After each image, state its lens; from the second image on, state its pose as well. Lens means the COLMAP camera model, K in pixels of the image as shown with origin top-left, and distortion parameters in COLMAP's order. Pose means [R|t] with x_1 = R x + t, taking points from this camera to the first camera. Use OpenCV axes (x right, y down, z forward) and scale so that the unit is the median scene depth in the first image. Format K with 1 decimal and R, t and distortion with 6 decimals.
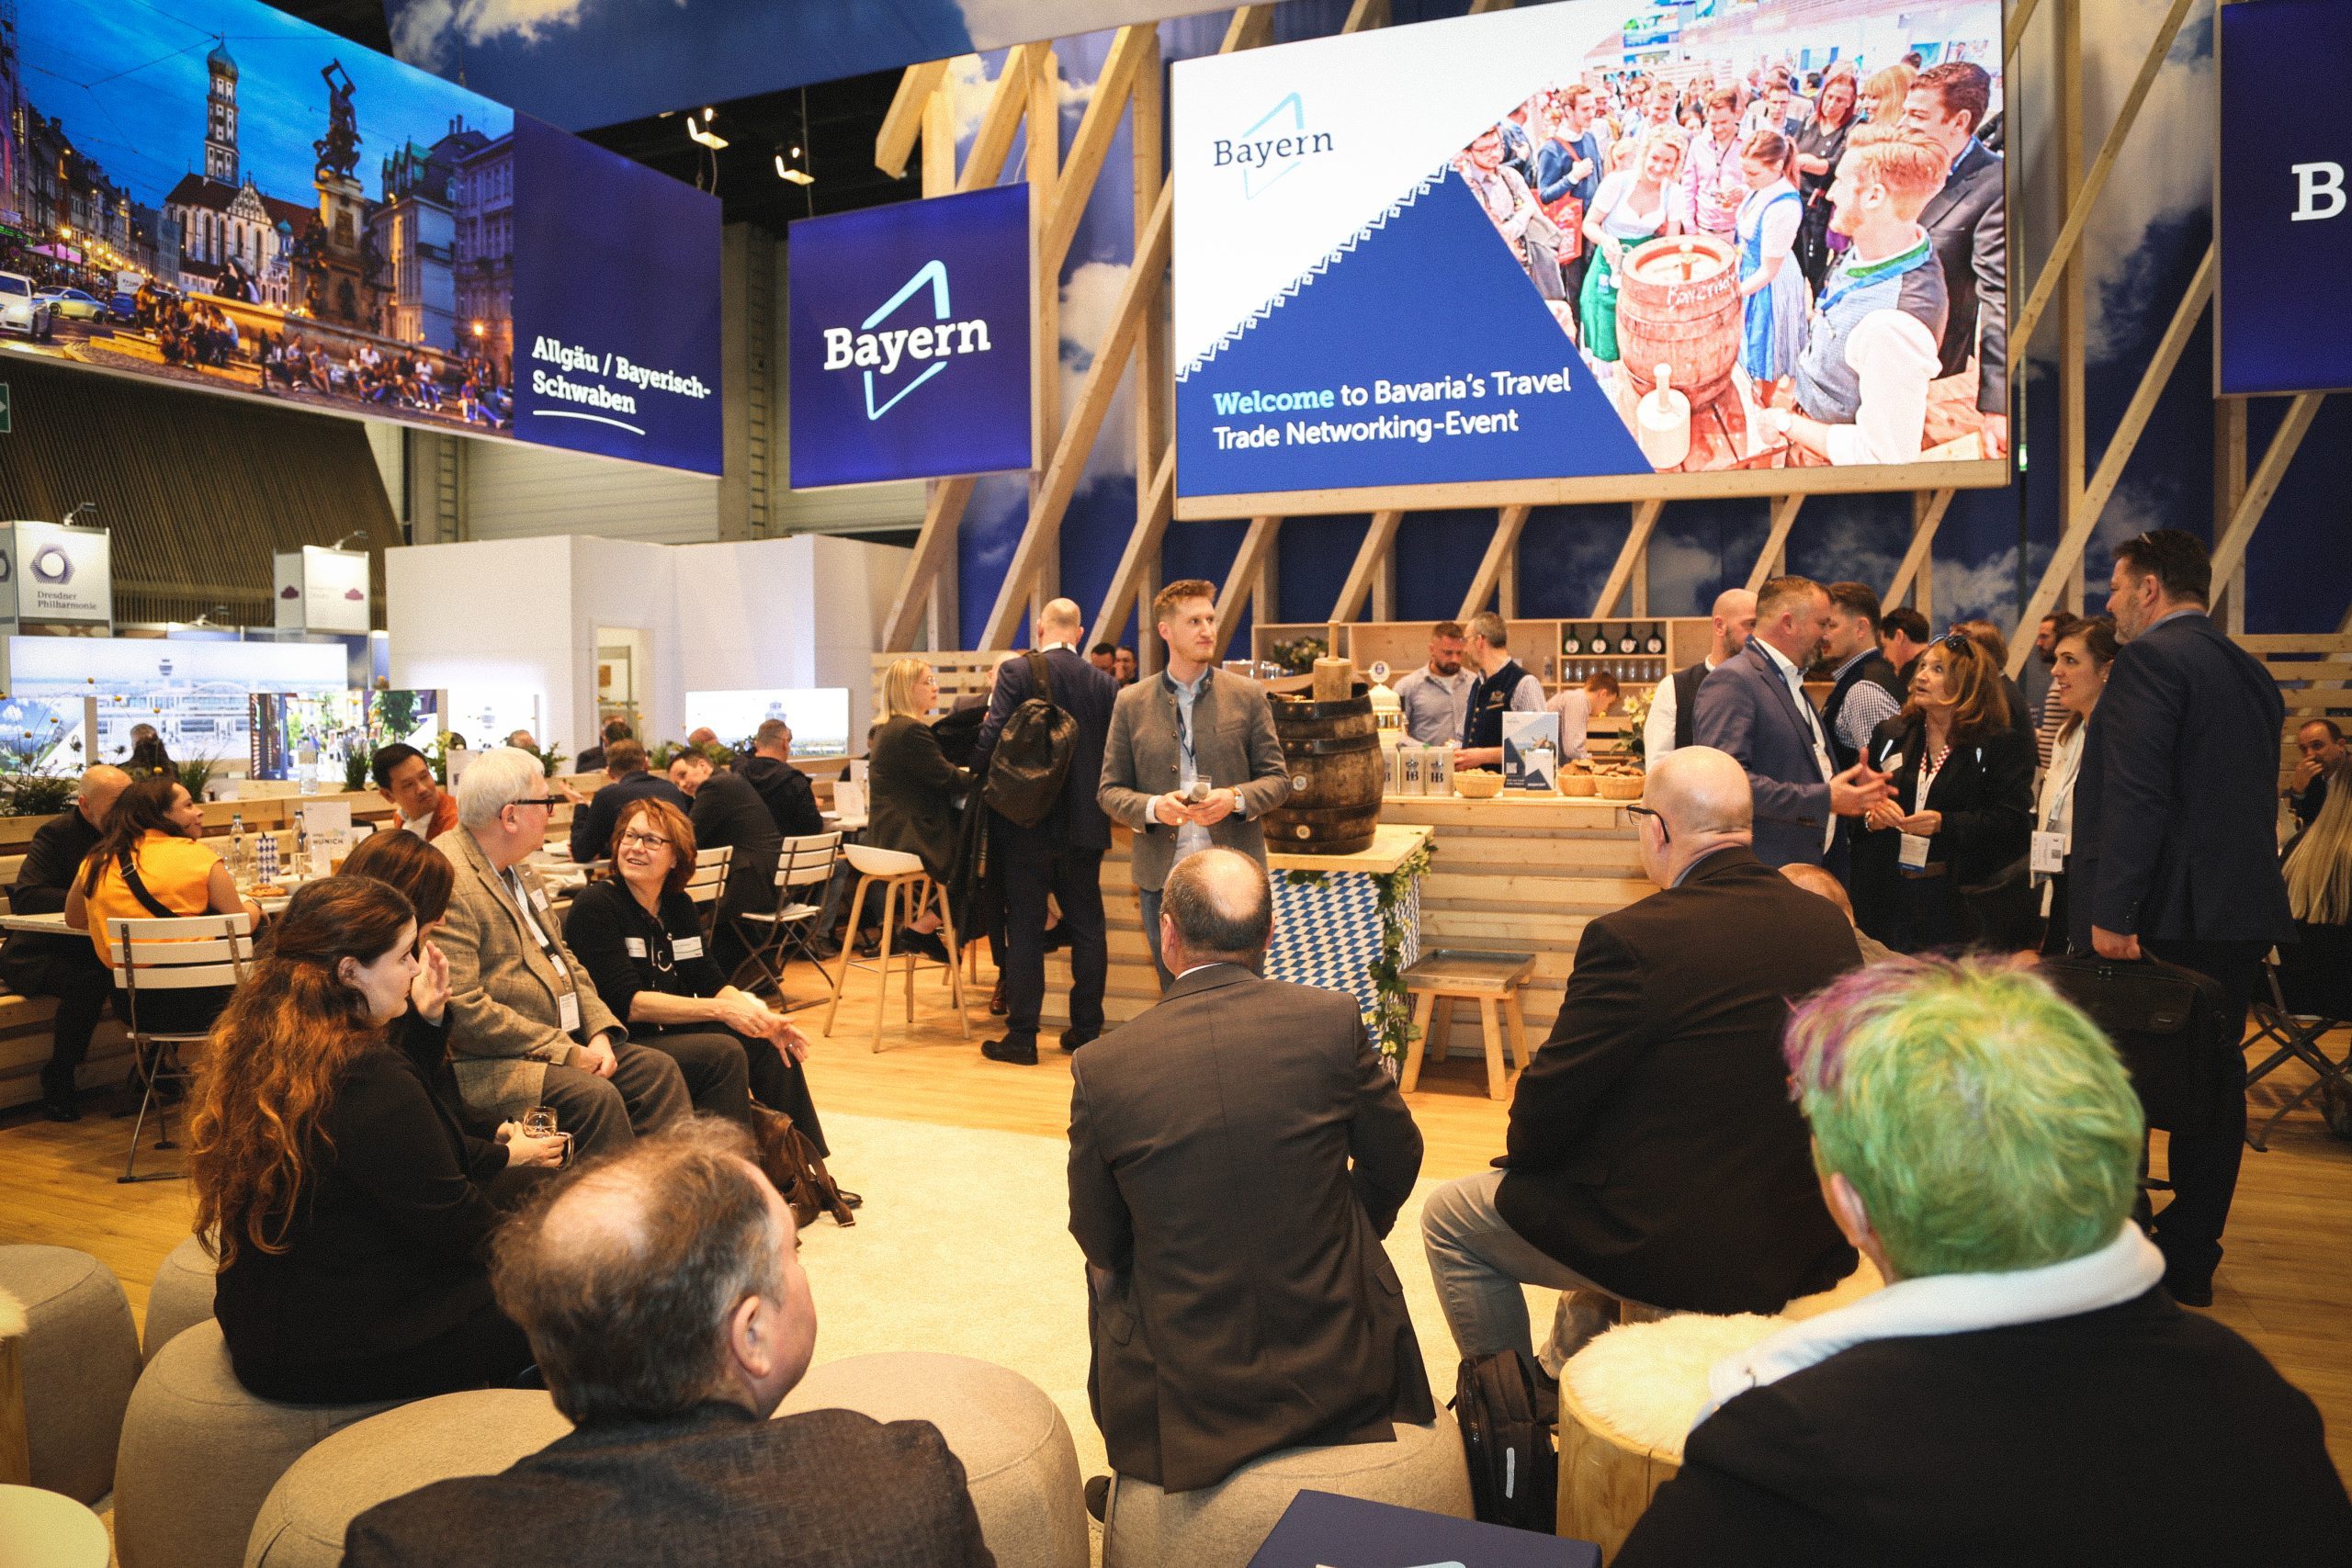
lens RADIAL K [[1578.6, 0, 1185.8], [0, 1578.6, 776.1], [0, 0, 1]] dist [-0.123141, 0.064320]
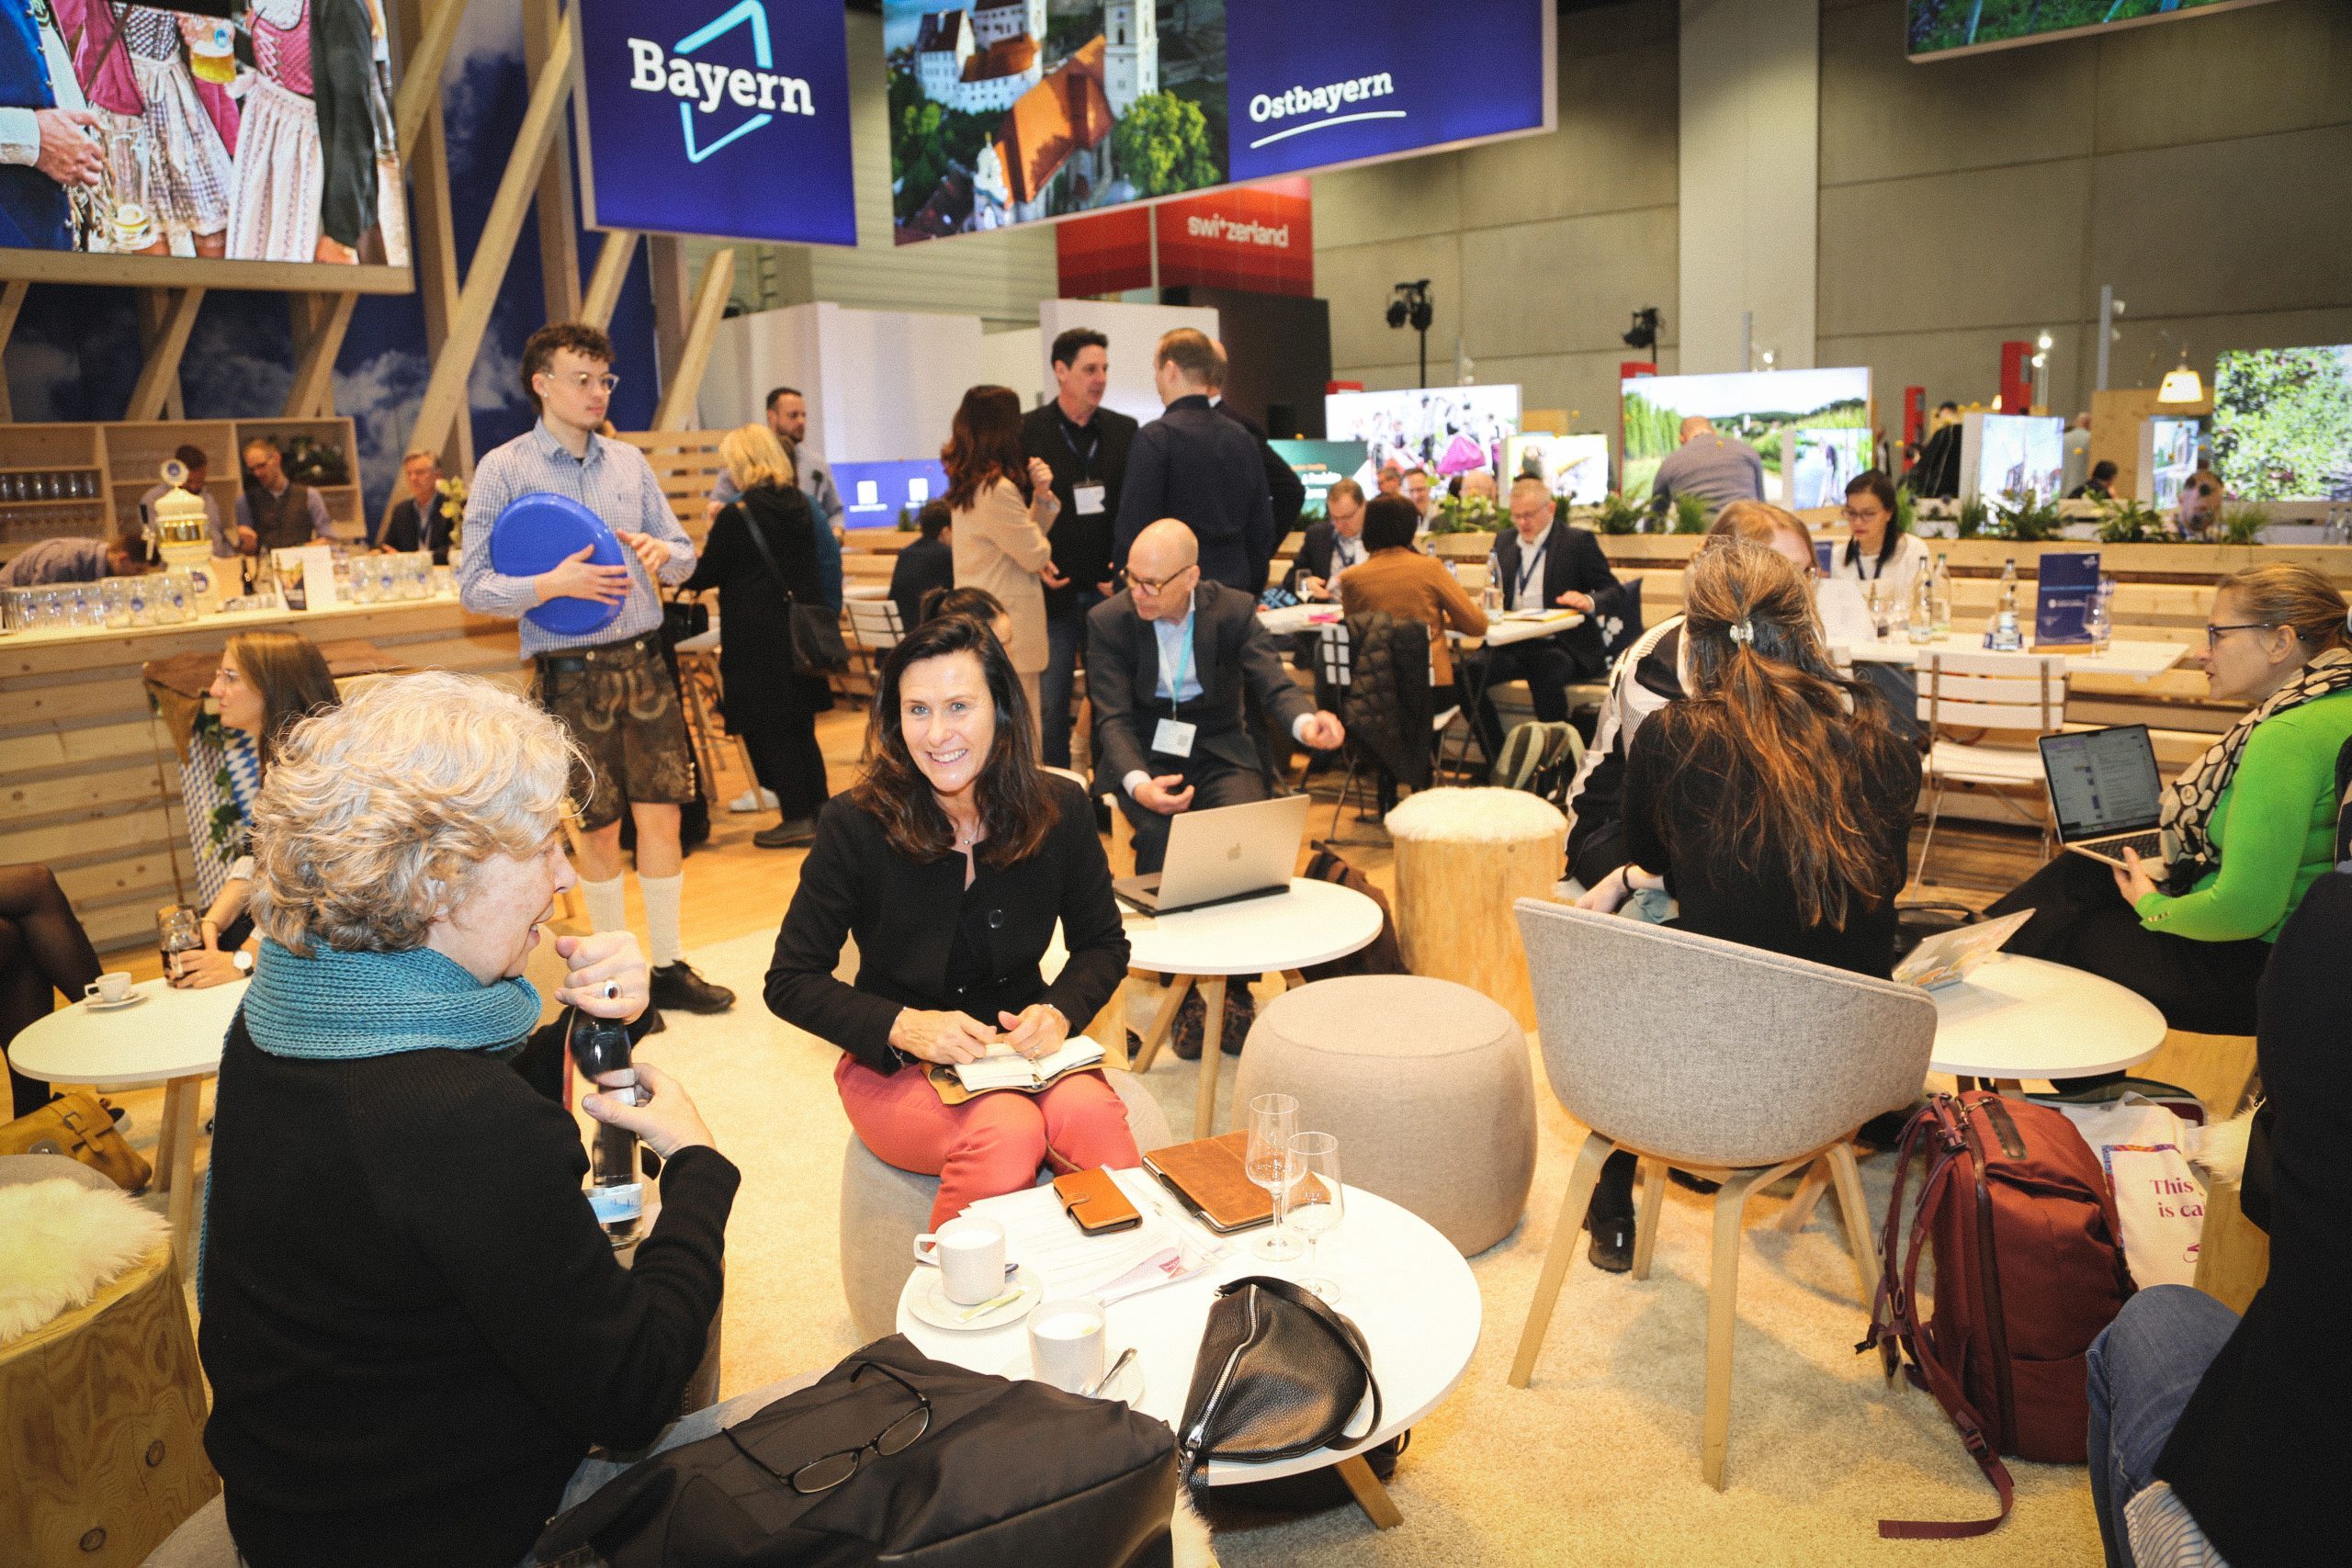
lens RADIAL K [[1572.9, 0, 1179.7], [0, 1572.9, 771.8], [0, 0, 1]] dist [-0.114676, 0.058719]
pose [[0.345094, -0.188532, 0.919438, -0.304605], [0.078424, 0.981984, 0.171922, -0.006281], [-0.935286, 0.012777, 0.353662, 0.141985]]
